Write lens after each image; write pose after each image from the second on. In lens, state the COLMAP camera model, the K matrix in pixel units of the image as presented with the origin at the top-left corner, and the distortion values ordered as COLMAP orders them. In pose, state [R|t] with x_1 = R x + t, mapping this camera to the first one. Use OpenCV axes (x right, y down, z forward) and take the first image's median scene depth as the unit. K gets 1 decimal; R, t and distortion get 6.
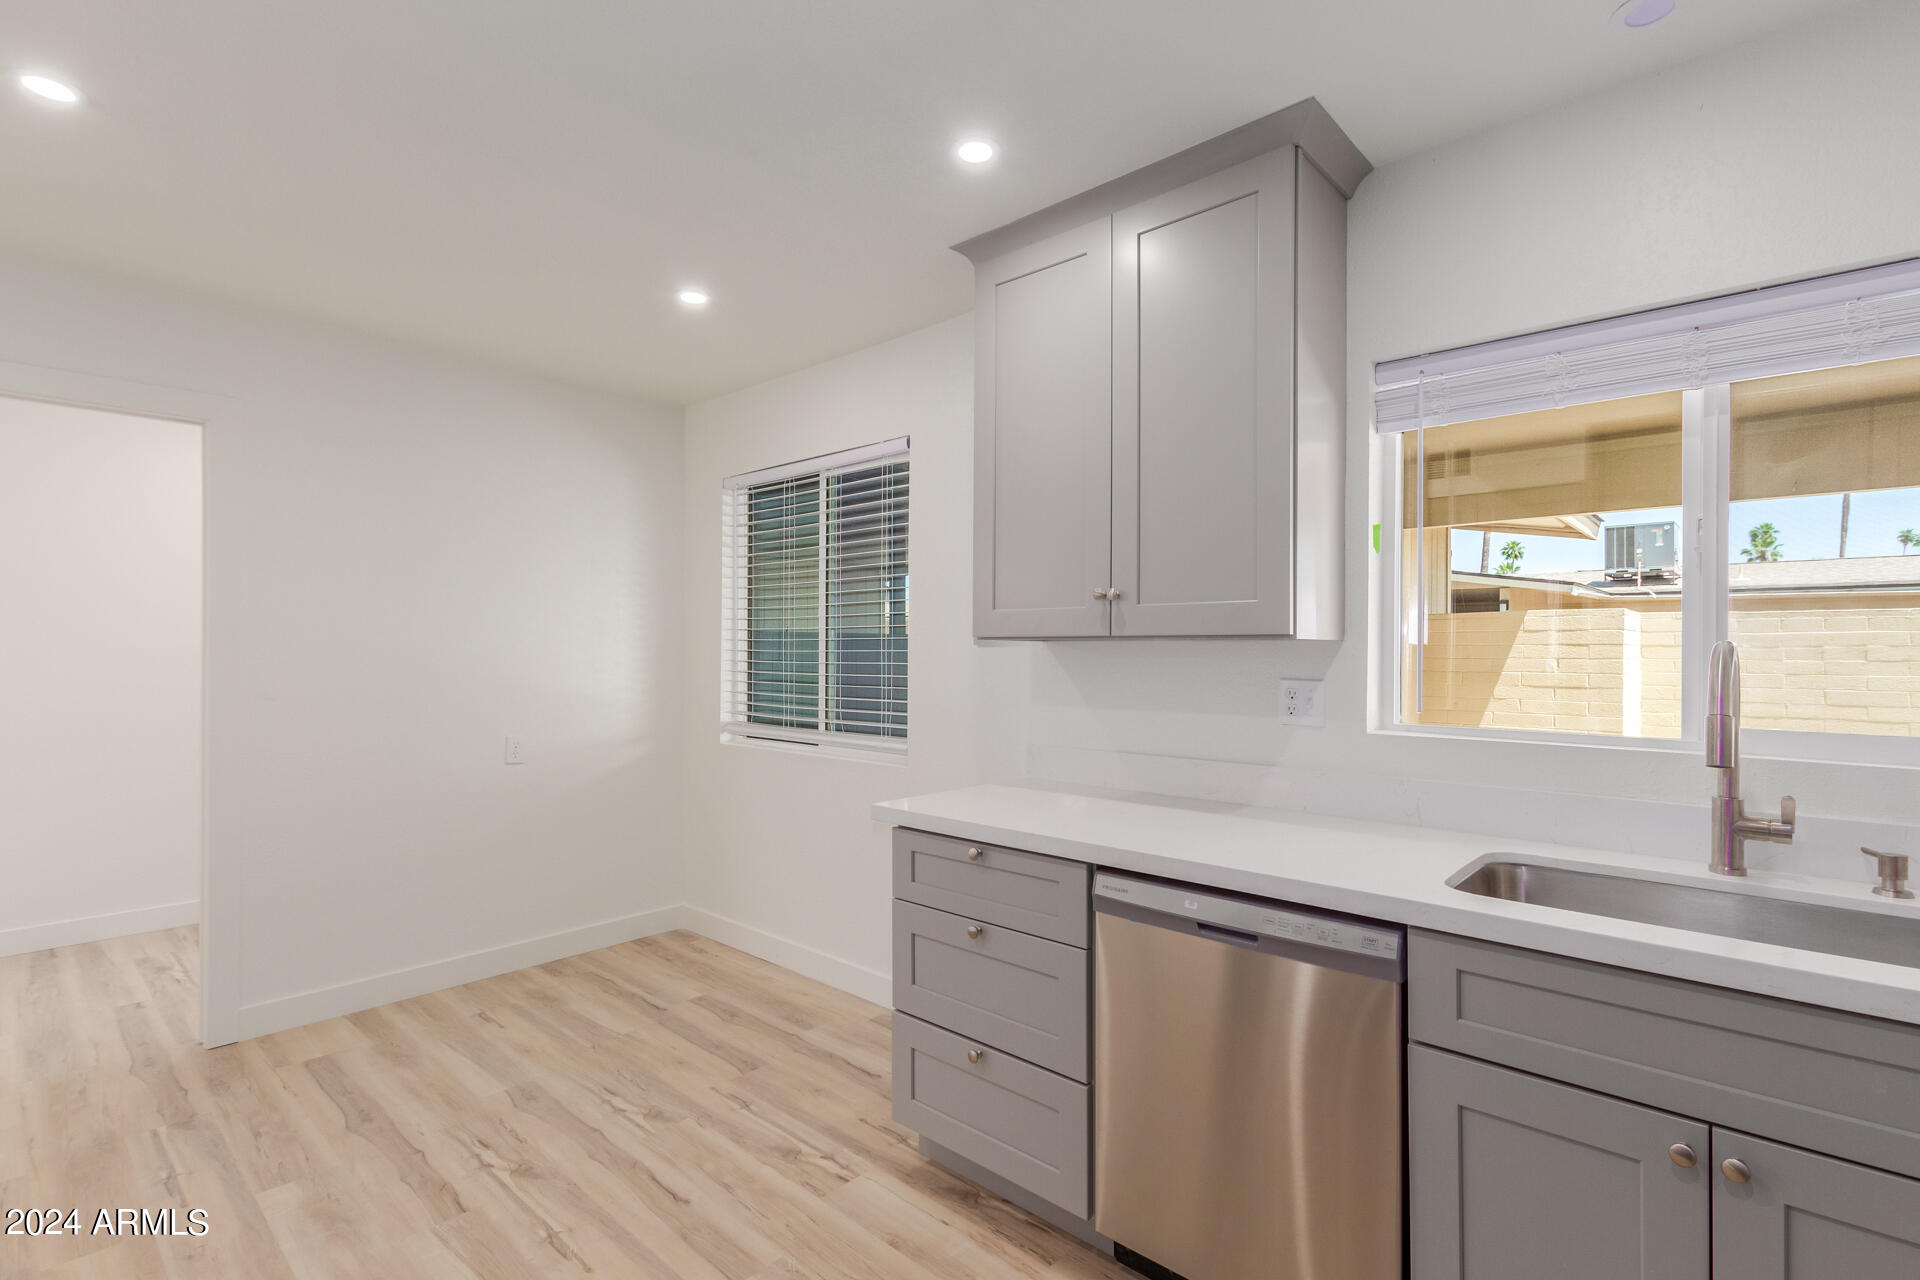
lens RADIAL K [[889.1, 0, 968.4], [0, 889.1, 645.8], [0, 0, 1]] dist [-0.001805, -0.001761]
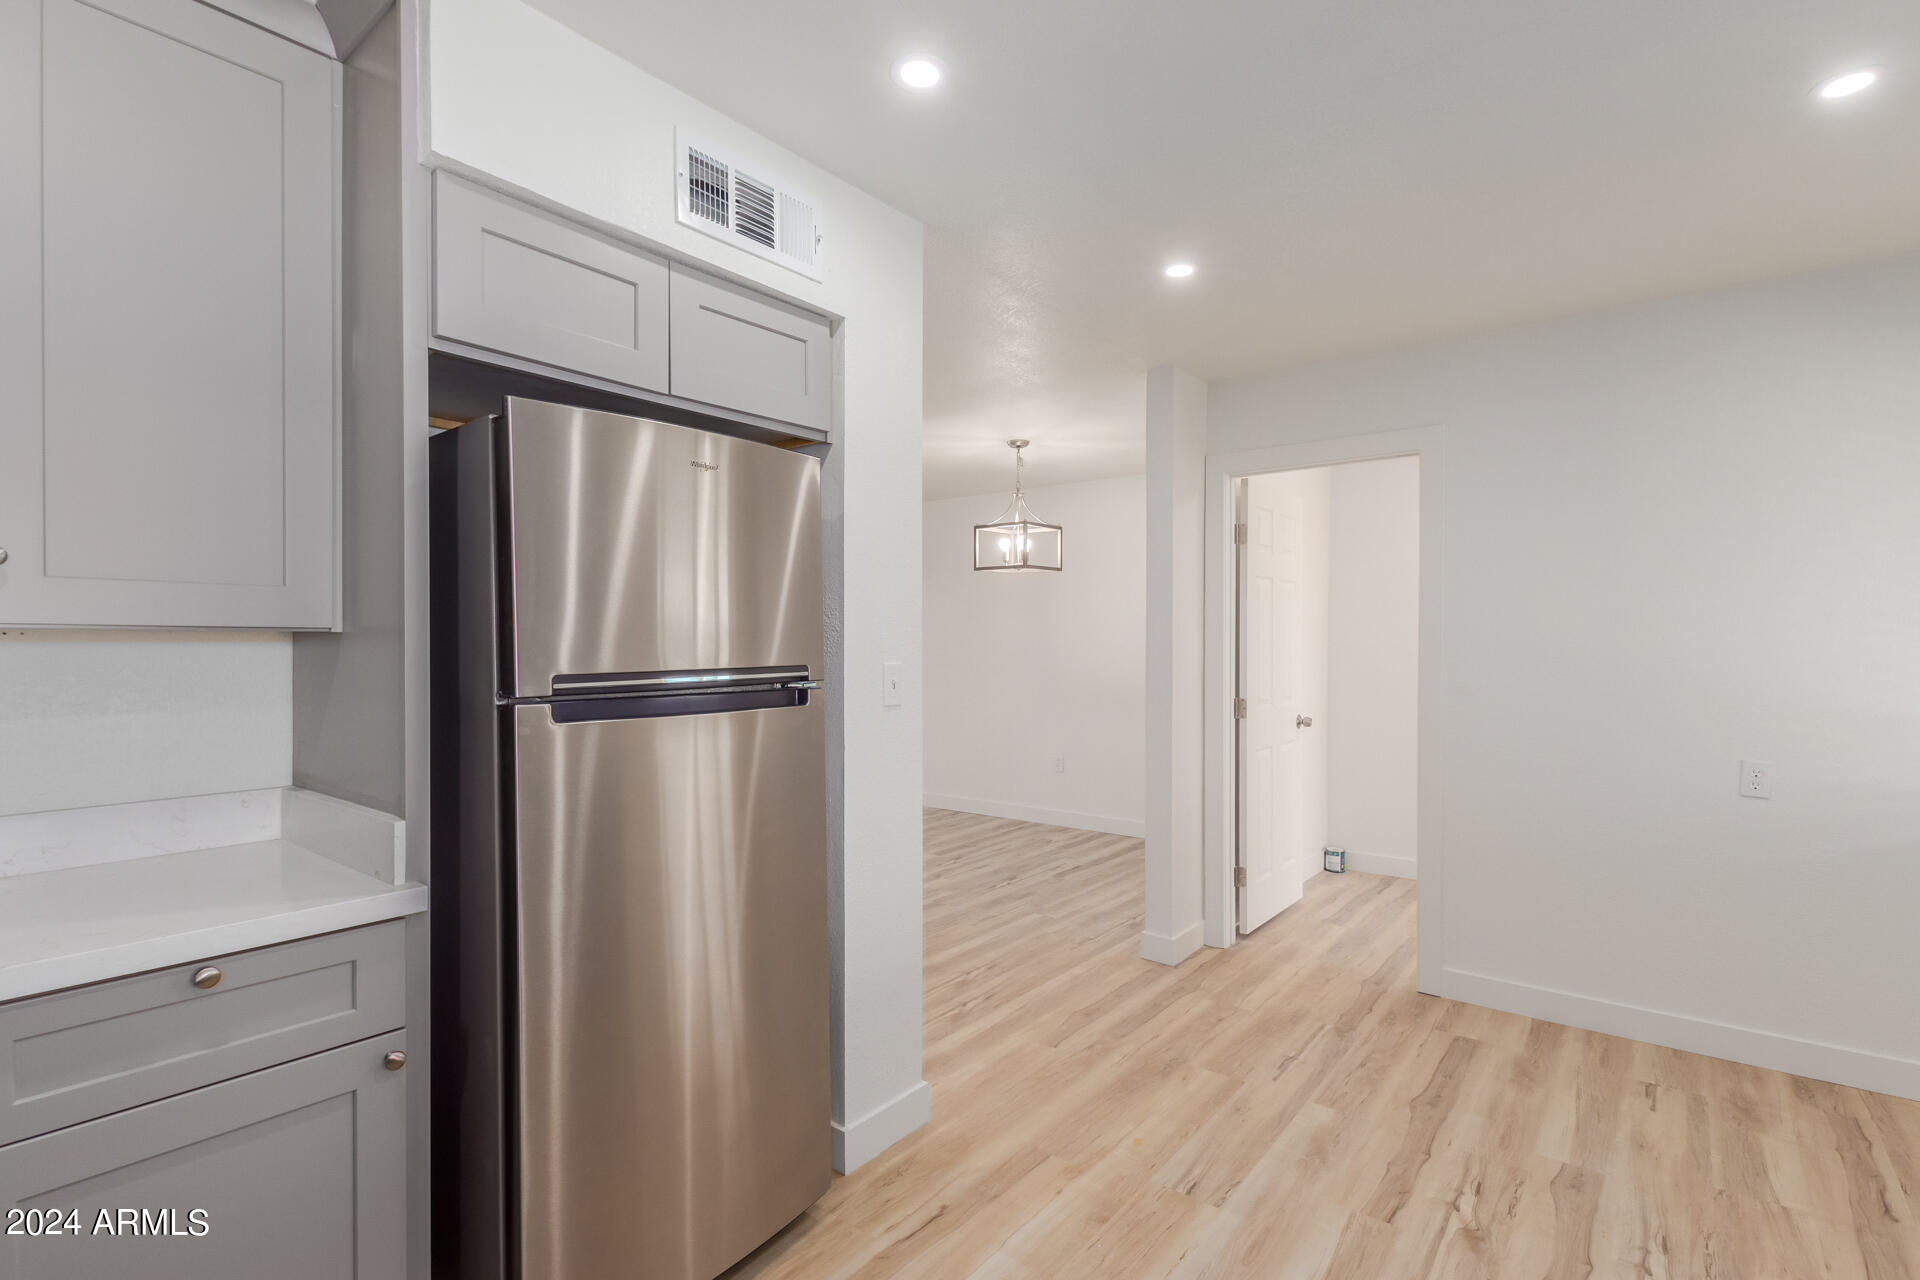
lens RADIAL K [[889.1, 0, 961.7], [0, 889.1, 648.9], [0, 0, 1]] dist [-0.001805, -0.001761]
pose [[0.067301, 0.004800, -0.997721, 0.286744], [-0.002094, 0.999987, 0.004670, 0.002661], [0.997731, 0.001775, 0.067310, 0.359253]]
